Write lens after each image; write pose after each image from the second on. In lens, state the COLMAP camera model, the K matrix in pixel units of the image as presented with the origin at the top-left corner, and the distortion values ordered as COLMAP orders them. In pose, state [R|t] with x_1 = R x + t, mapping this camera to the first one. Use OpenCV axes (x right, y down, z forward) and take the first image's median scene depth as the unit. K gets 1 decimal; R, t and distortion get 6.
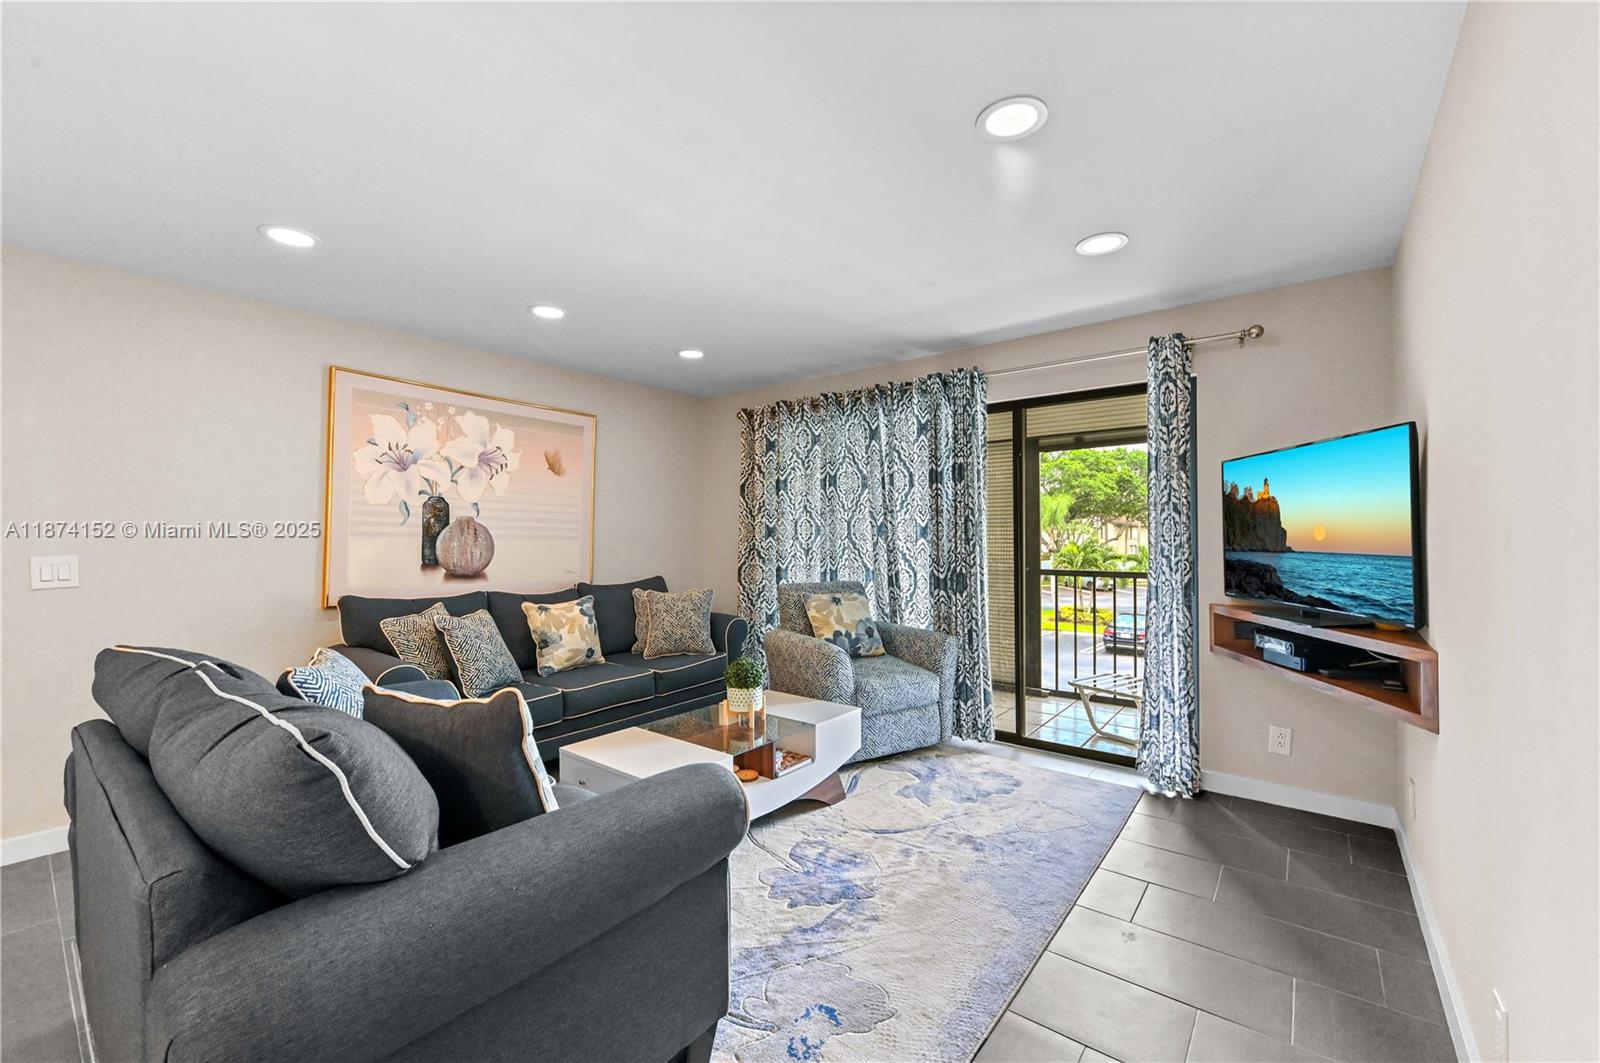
lens RADIAL K [[648.1, 0, 803.2], [0, 648.1, 532.0], [0, 0, 1]] dist [-0.003399, -0.000532]
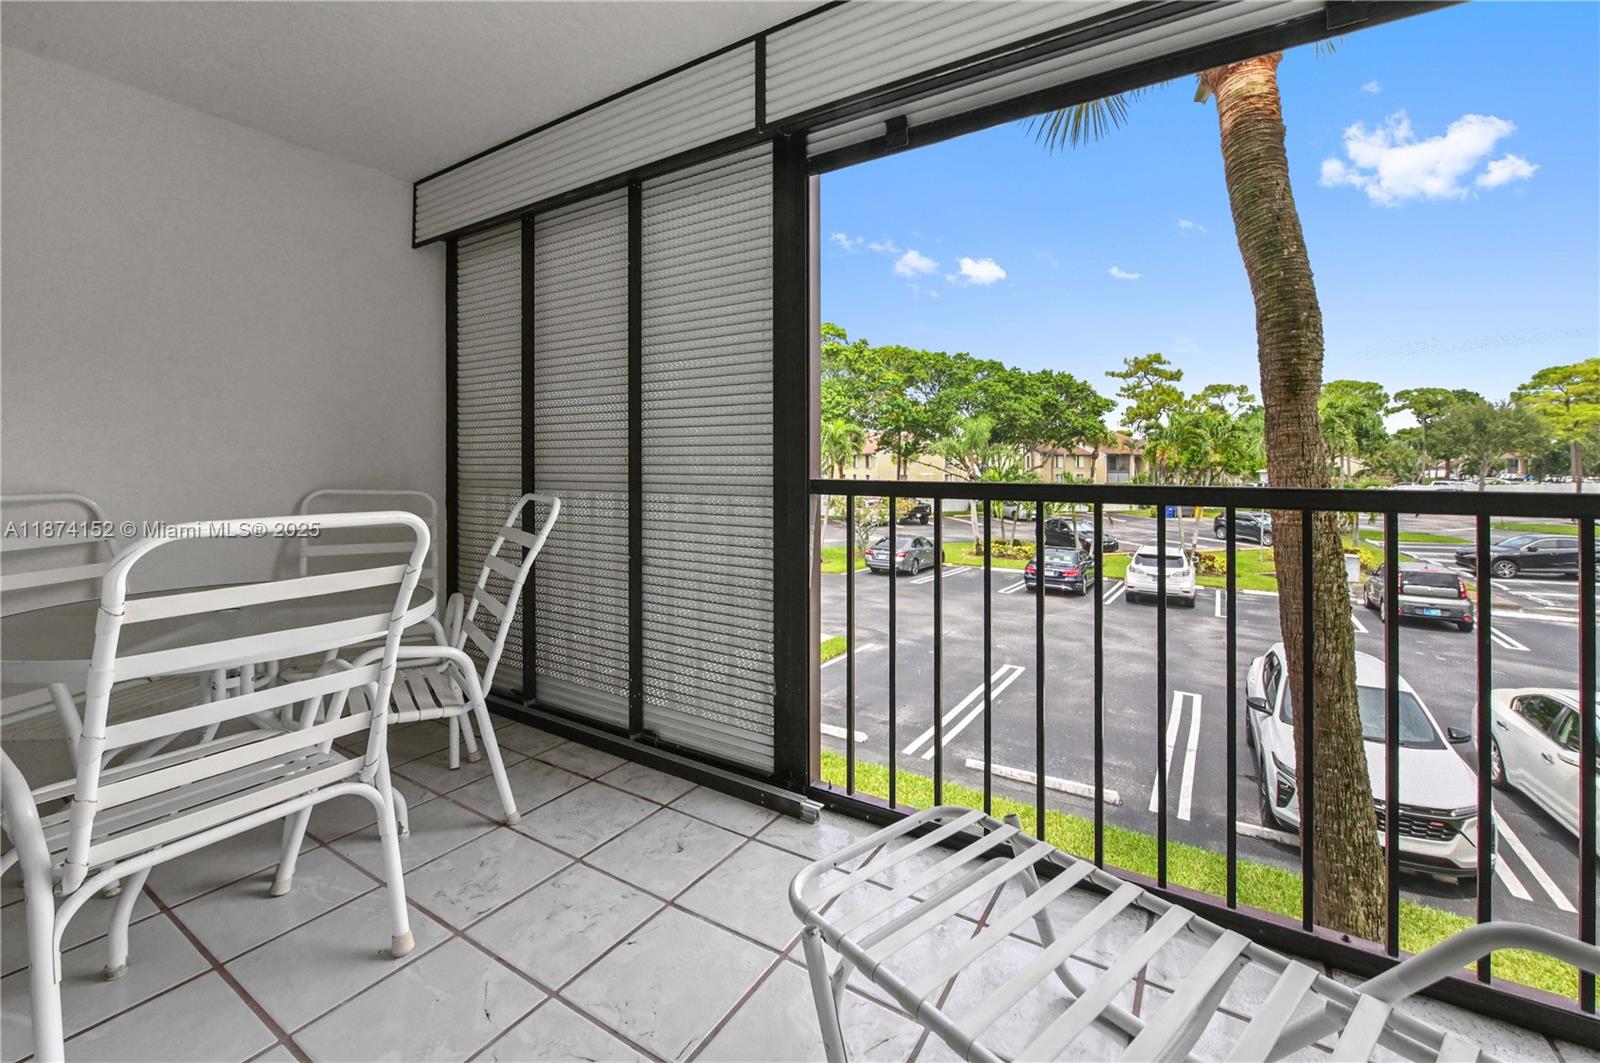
lens RADIAL K [[648.1, 0, 814.6], [0, 648.1, 464.6], [0, 0, 1]] dist [-0.003399, -0.000532]
pose [[0.993988, -0.001628, 0.109473, 0.049785], [0.001491, 0.999998, 0.001328, 0.007340], [-0.109475, -0.001157, 0.993989, 0.094406]]
